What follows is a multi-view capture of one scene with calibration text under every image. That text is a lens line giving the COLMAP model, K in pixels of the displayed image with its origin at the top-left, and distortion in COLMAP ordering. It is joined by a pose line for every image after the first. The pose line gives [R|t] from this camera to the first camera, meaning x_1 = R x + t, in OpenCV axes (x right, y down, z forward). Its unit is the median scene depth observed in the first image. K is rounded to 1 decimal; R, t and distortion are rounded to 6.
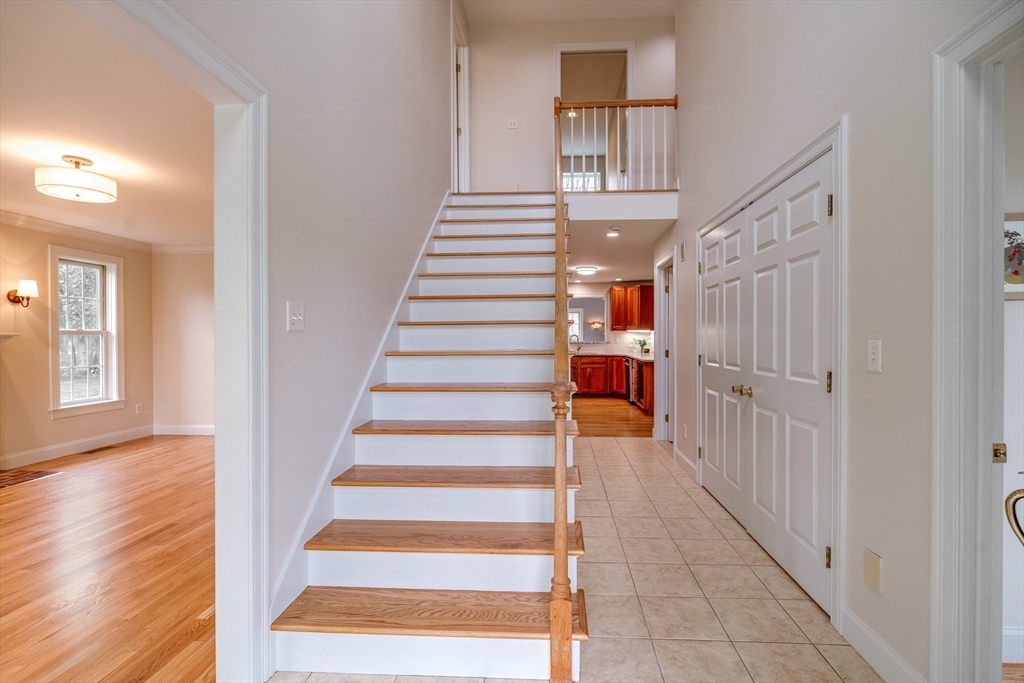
lens RADIAL K [[491.5, 0, 508.6], [0, 491.5, 337.2], [0, 0, 1]] dist [-0.000814, -0.000374]
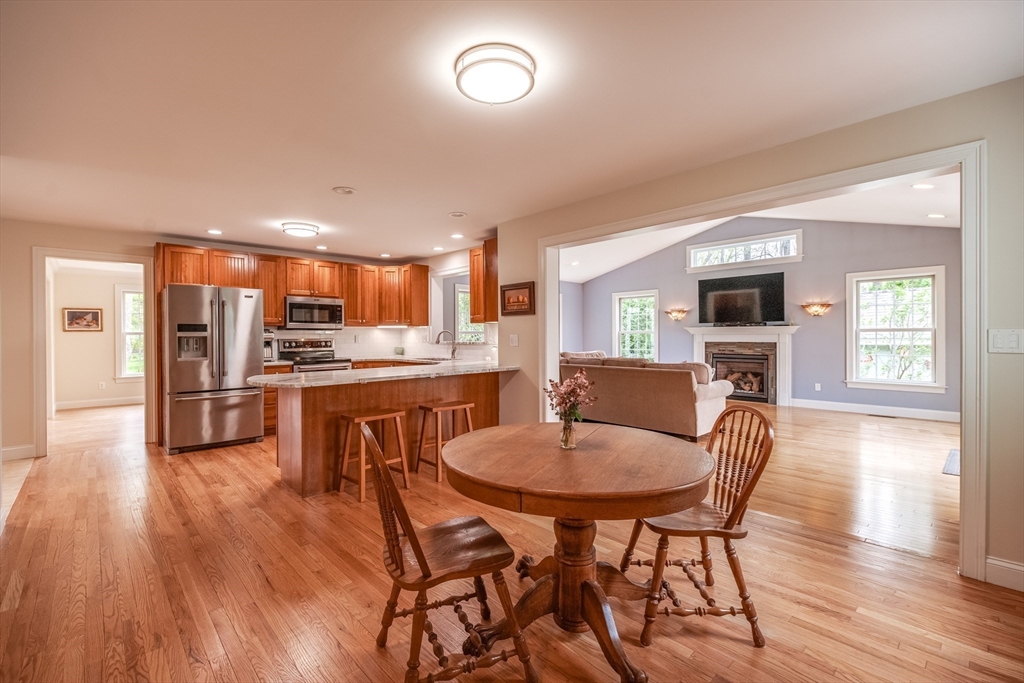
lens RADIAL K [[491.5, 0, 508.6], [0, 491.5, 337.2], [0, 0, 1]] dist [-0.000814, -0.000374]
pose [[0.734225, -0.001006, -0.678906, 0.661420], [0.003438, 0.999992, 0.002236, 0.002469], [0.678898, -0.003976, 0.734222, 0.594093]]
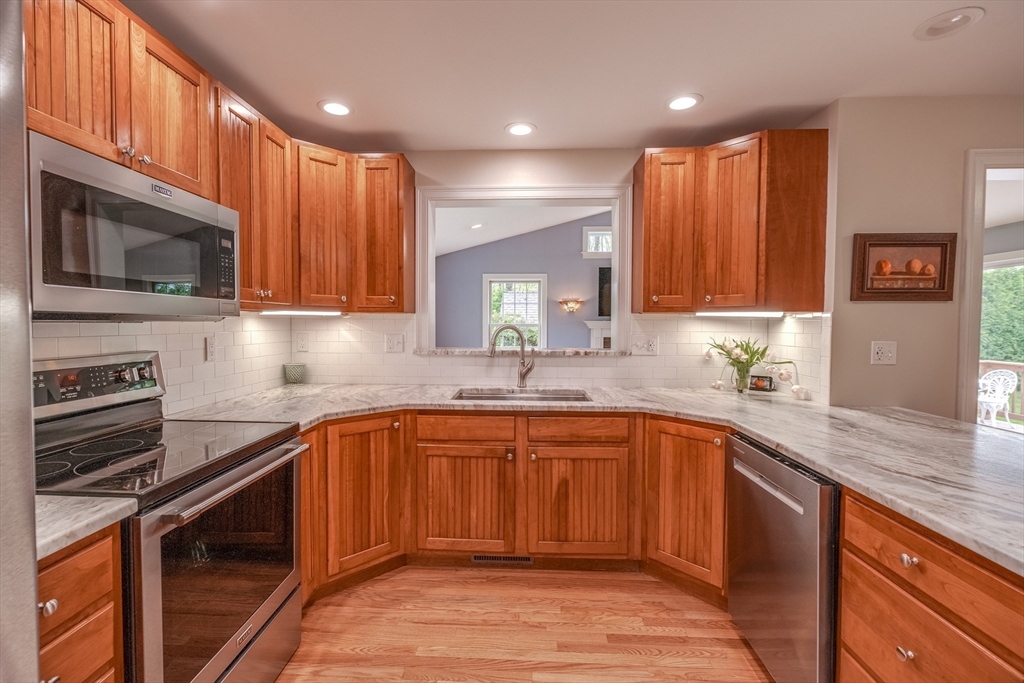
lens RADIAL K [[458.8, 0, 504.1], [0, 458.8, 338.9], [0, 0, 1]] dist [-0.000144, -0.000989]
pose [[0.998708, 0.003877, 0.050671, 0.120591], [-0.005530, 0.999455, 0.032530, -0.006608], [-0.050517, -0.032768, 0.998185, 0.756311]]
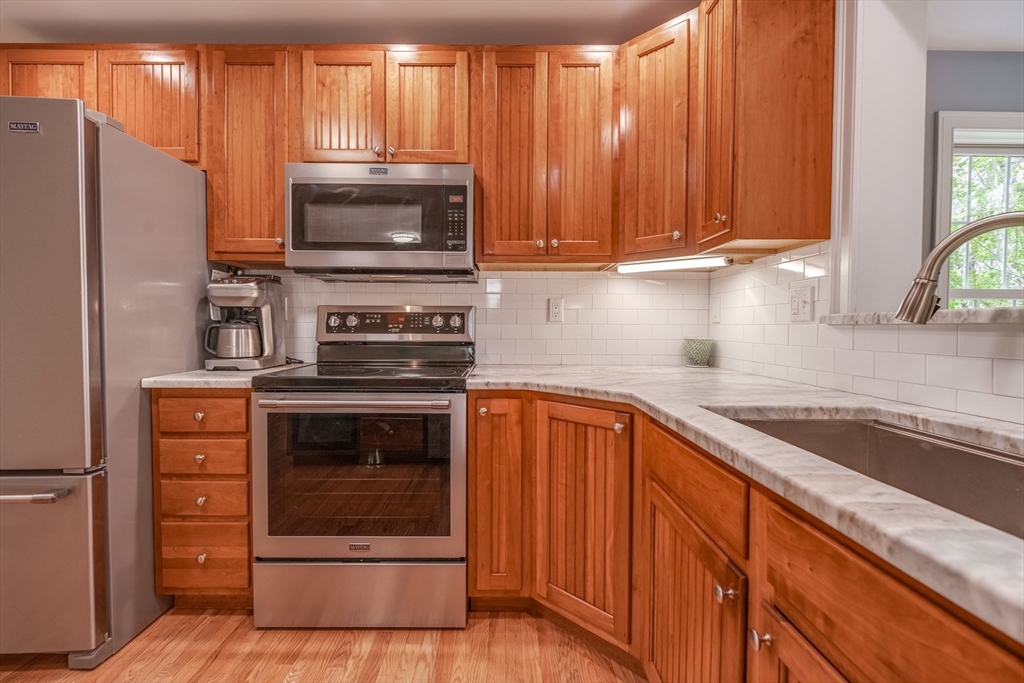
lens RADIAL K [[450.1, 0, 501.9], [0, 450.1, 337.9], [0, 0, 1]] dist [-0.000052, -0.002637]
pose [[0.090028, 0.027548, -0.995558, 0.206679], [-0.010572, 0.999587, 0.026704, 0.014171], [0.995883, 0.008121, 0.090282, 0.938101]]
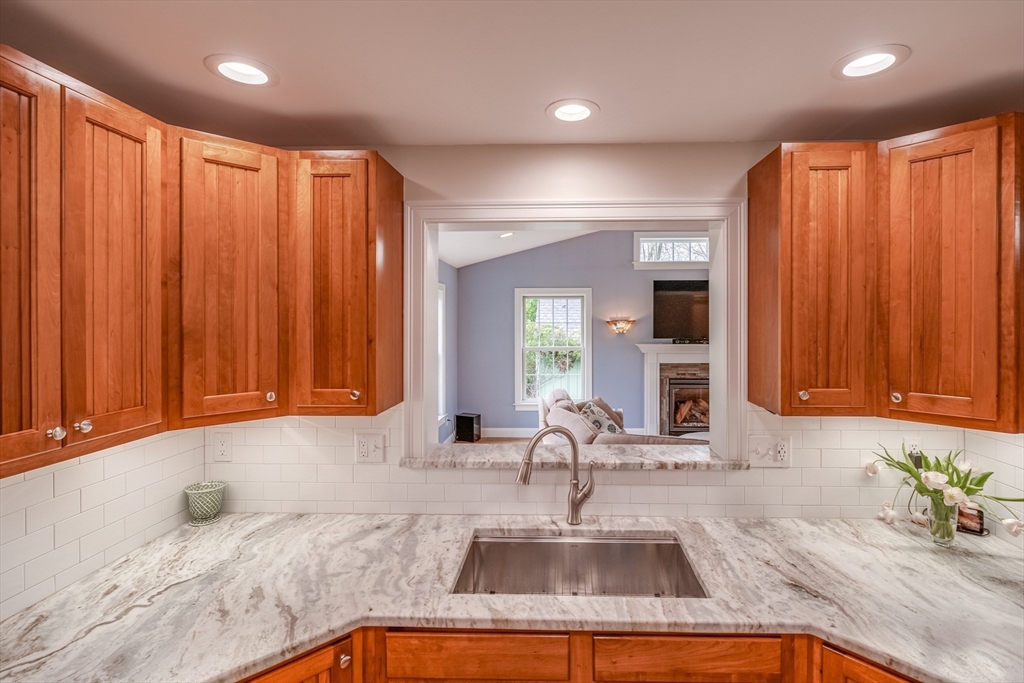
lens RADIAL K [[473.7, 0, 548.2], [0, 473.7, 317.5], [0, 0, 1]] dist [-0.003052, -0.001402]
pose [[0.997560, 0.000415, 0.069820, 0.123347], [-0.000175, 0.999994, -0.003448, -0.045577], [-0.069821, 0.003427, 0.997554, 0.857761]]
